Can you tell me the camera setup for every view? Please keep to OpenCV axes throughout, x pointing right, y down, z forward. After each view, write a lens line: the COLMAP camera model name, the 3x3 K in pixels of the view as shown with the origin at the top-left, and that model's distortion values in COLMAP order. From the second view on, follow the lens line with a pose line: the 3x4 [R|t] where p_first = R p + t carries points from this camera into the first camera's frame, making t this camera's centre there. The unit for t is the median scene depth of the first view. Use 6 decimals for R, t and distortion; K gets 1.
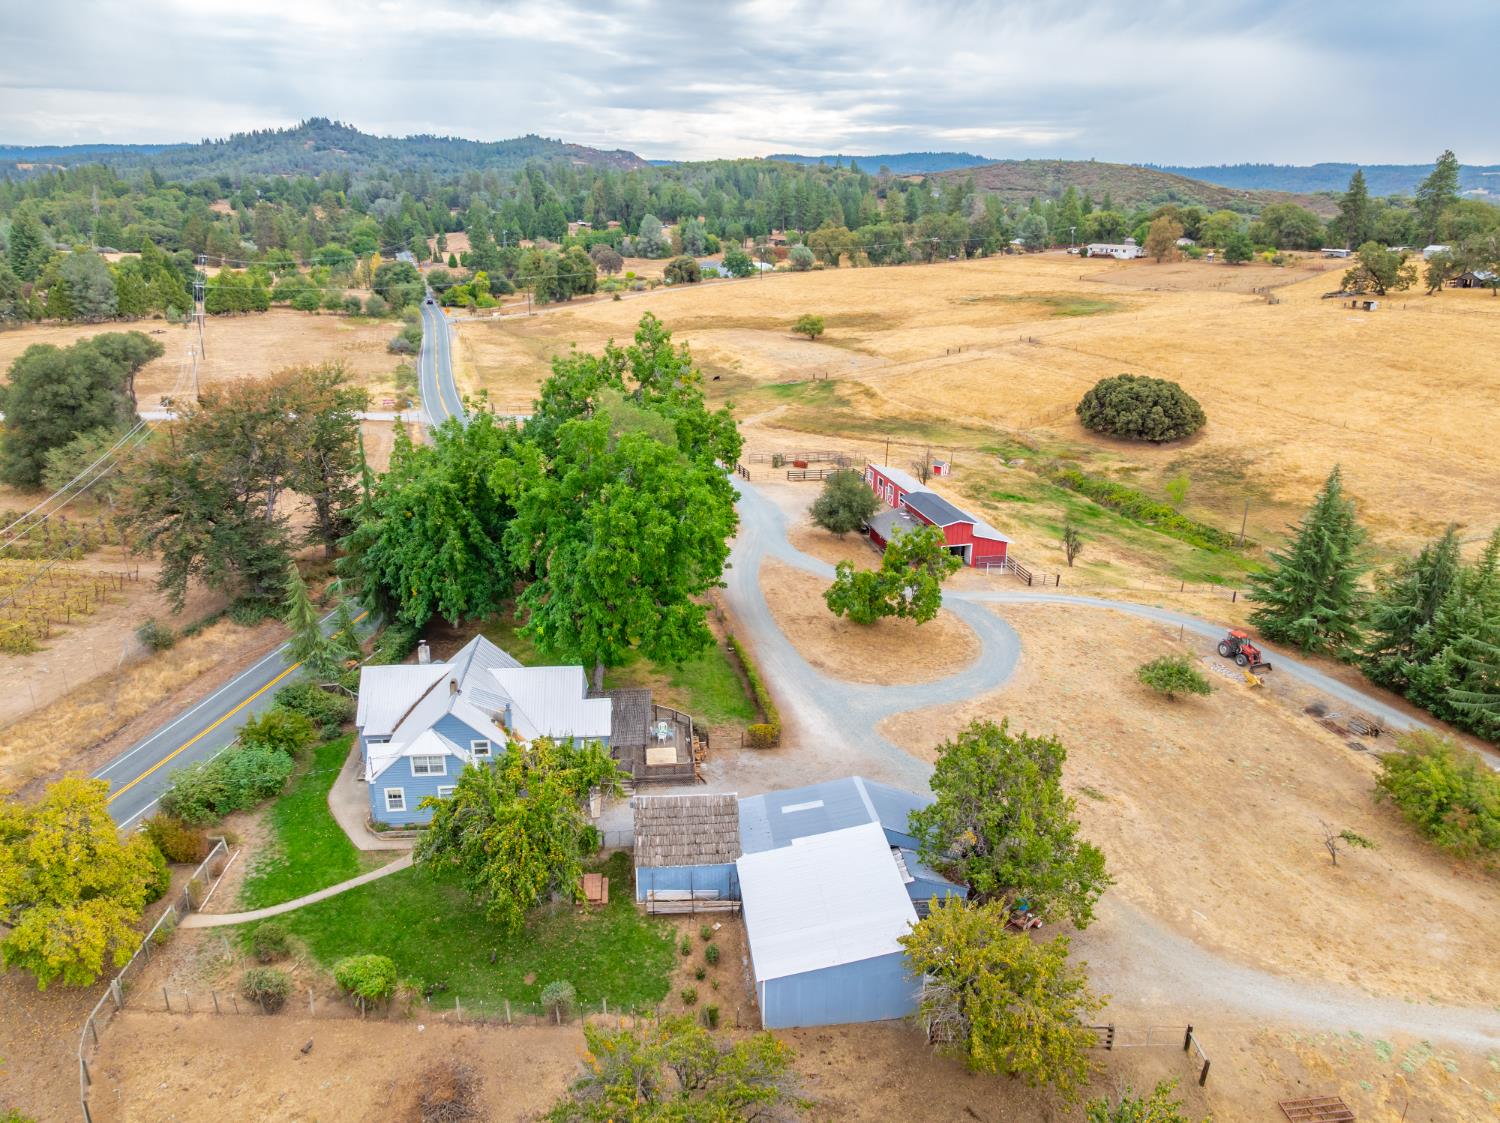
lens RADIAL K [[1054.6, 0, 757.4], [0, 1054.6, 567.3], [0, 0, 1]] dist [-0.045394, 0.012638]
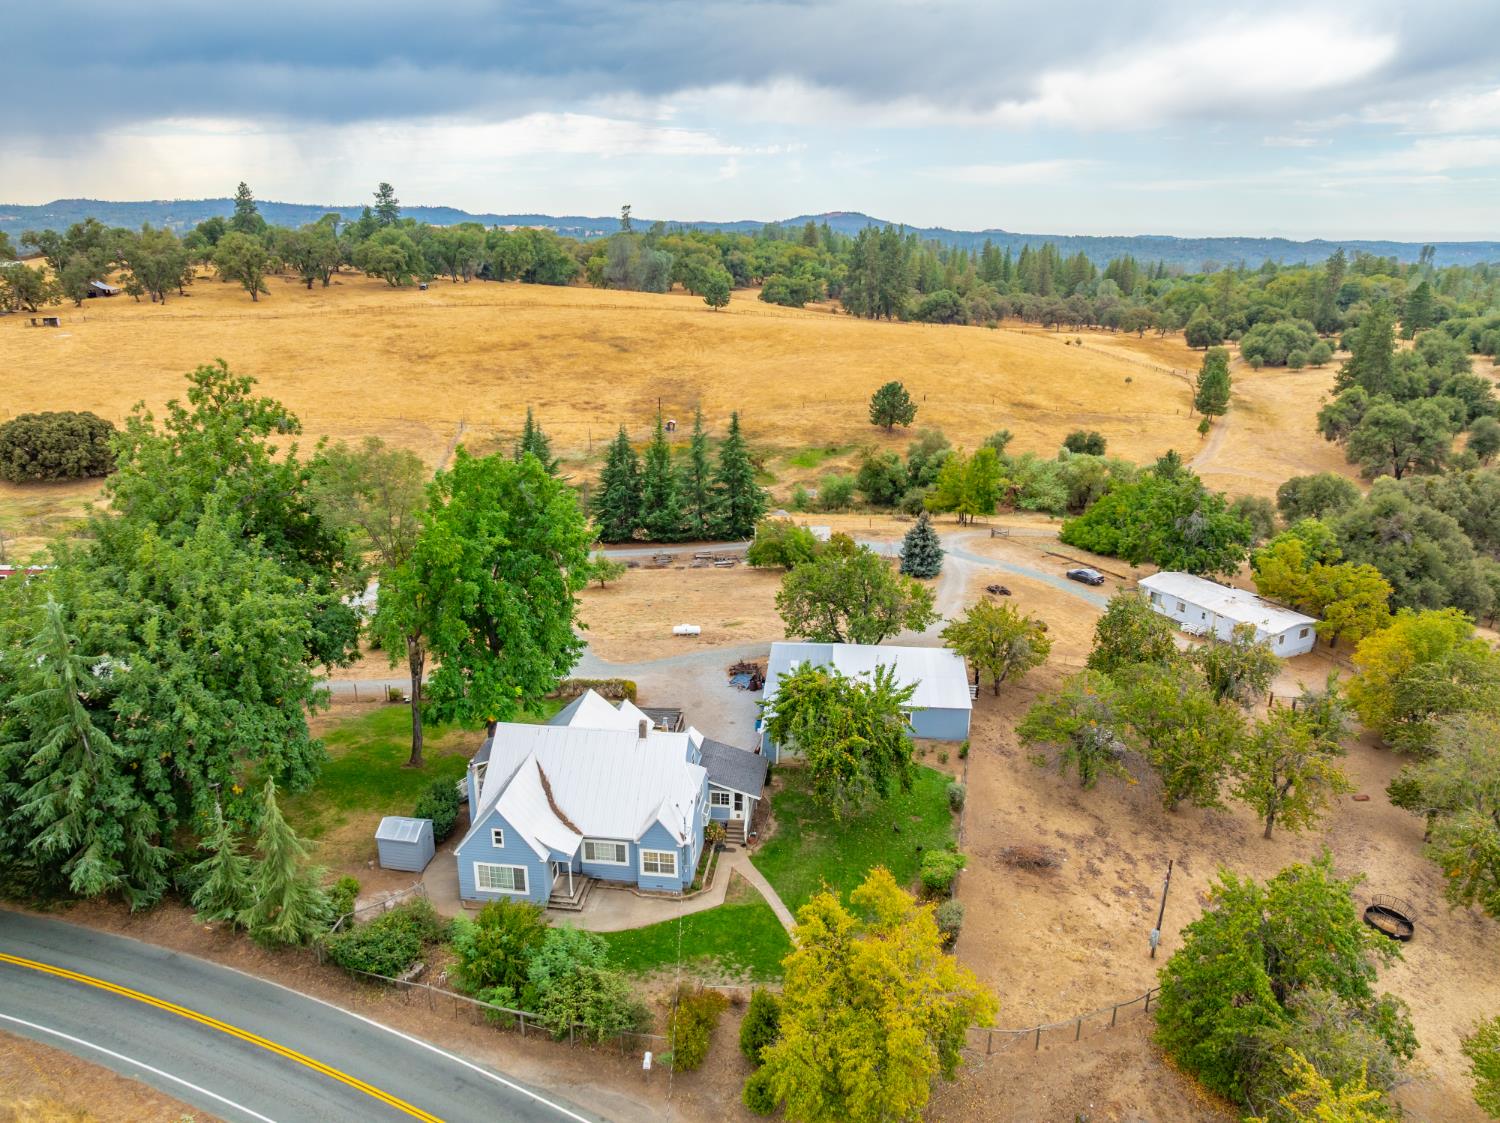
lens RADIAL K [[1054.6, 0, 747.3], [0, 1054.6, 560.0], [0, 0, 1]] dist [-0.045394, 0.012638]
pose [[0.195925, -0.302011, 0.932954, -0.238762], [0.319844, 0.919045, 0.230339, -0.046310], [-0.926991, 0.253270, 0.276661, 0.130616]]
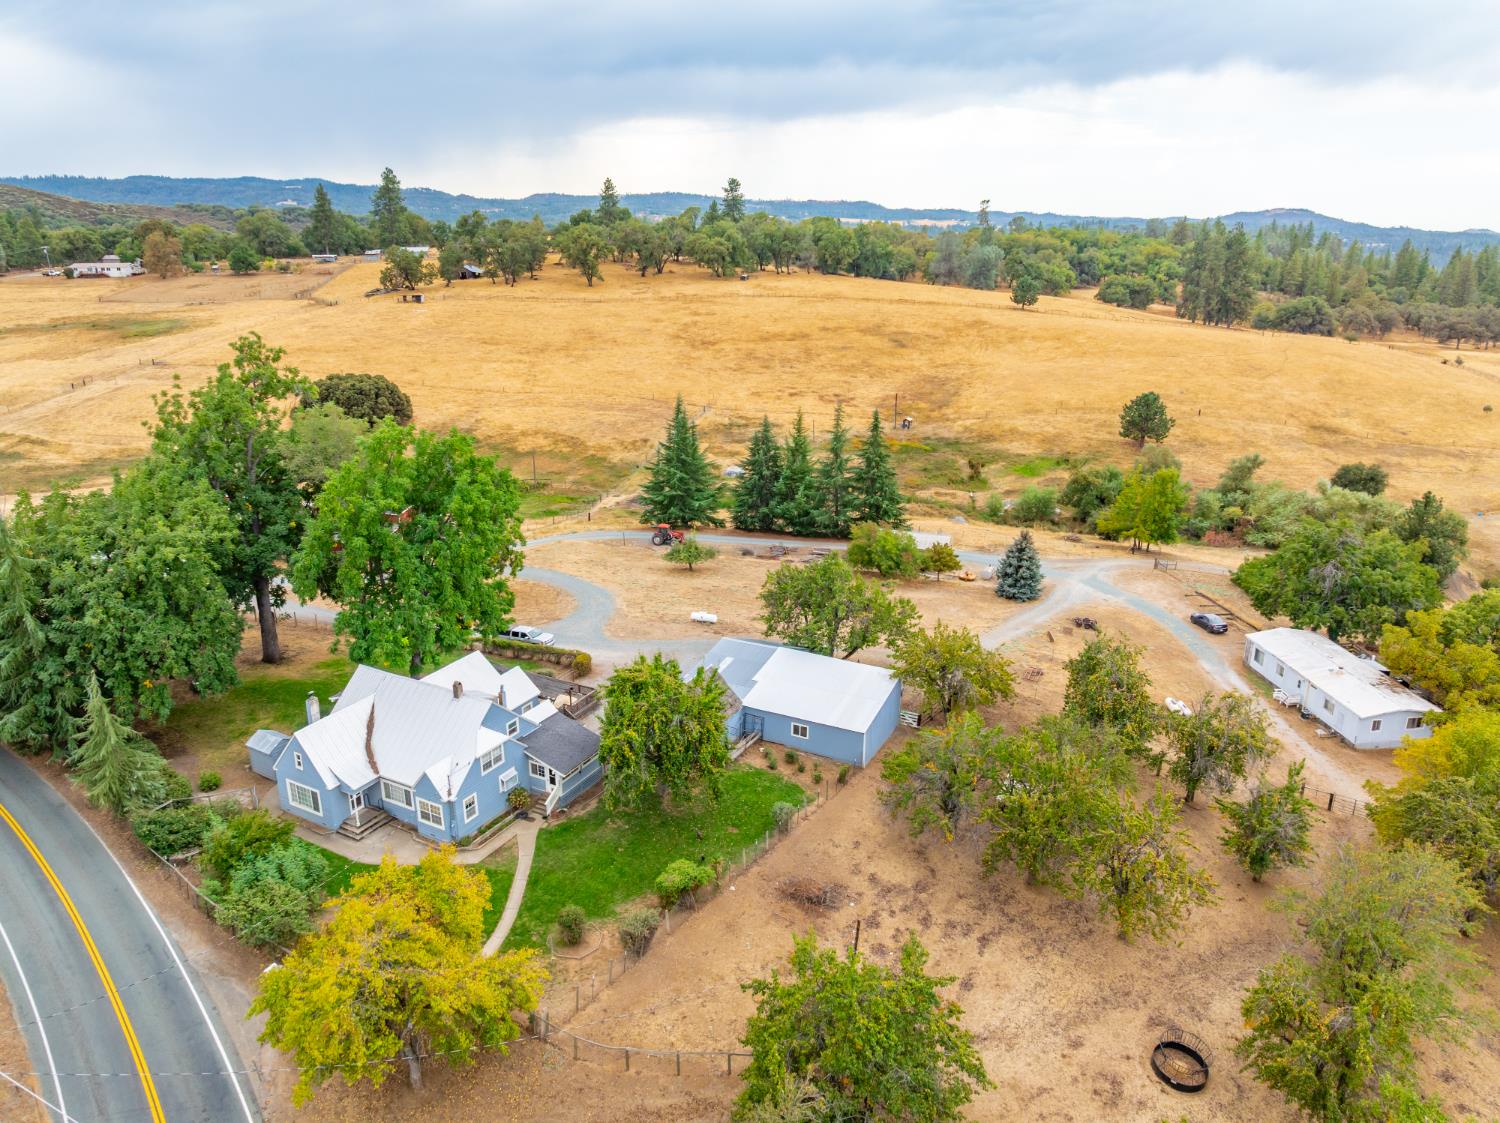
lens RADIAL K [[1054.6, 0, 750.9], [0, 1054.6, 560.1], [0, 0, 1]] dist [-0.045394, 0.012638]
pose [[0.544409, -0.263087, 0.796495, -0.195712], [0.276085, 0.952836, 0.126022, -0.011928], [-0.792083, 0.151293, 0.591366, 0.032482]]
